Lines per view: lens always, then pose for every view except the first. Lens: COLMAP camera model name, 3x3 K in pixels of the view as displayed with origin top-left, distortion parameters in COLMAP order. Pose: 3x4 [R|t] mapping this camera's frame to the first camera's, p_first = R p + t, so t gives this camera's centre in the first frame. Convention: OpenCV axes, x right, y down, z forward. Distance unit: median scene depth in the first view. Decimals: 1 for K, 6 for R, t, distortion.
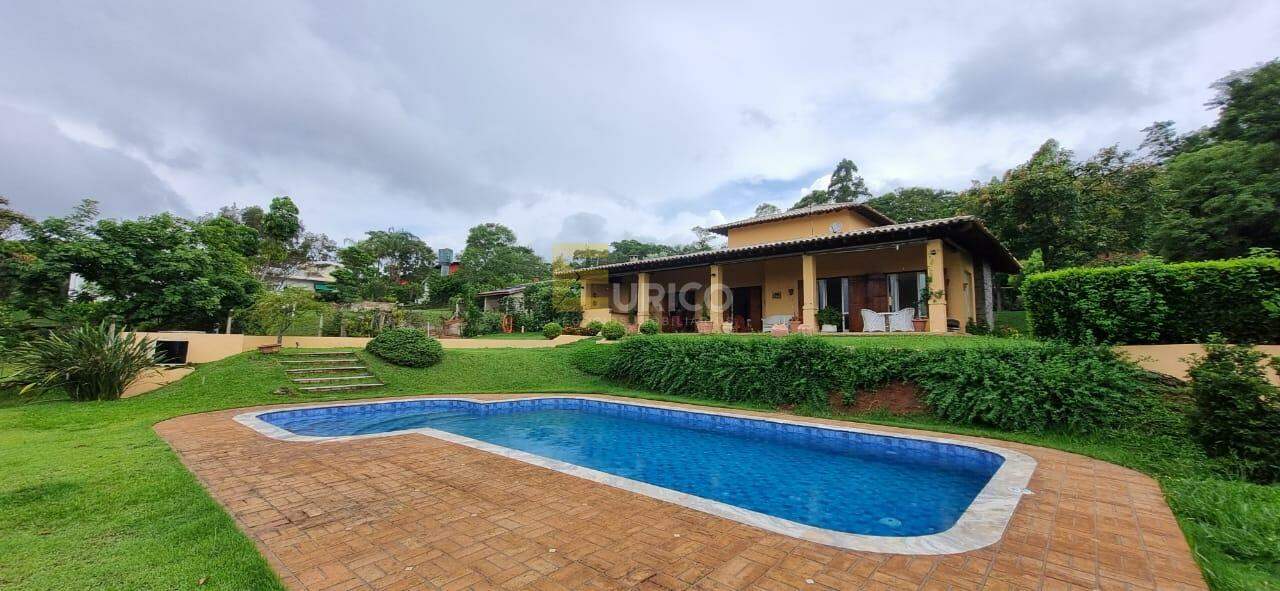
lens RADIAL K [[506.5, 0, 636.3], [0, 506.5, 290.2], [0, 0, 1]] dist [0.007004, -0.000570]
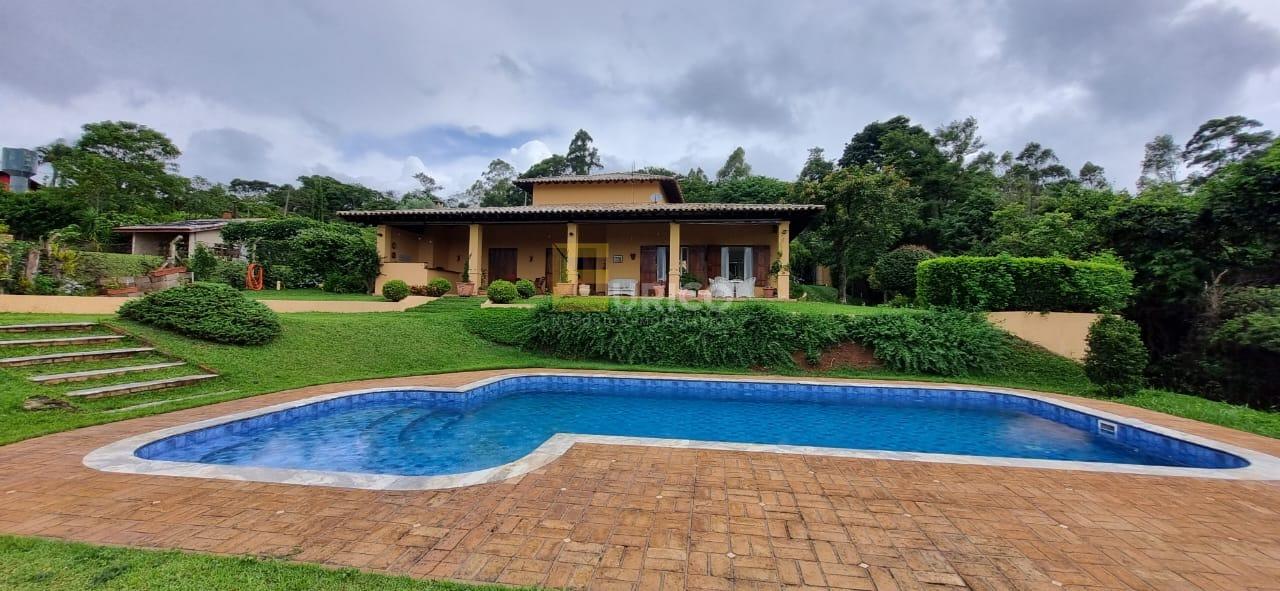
lens RADIAL K [[506.5, 0, 640.1], [0, 506.5, 298.8], [0, 0, 1]] dist [0.007004, -0.000570]
pose [[0.829268, 0.011107, 0.558741, -0.266966], [-0.064568, 0.995011, 0.076052, 0.009583], [-0.555109, -0.099144, 0.825848, 0.141574]]
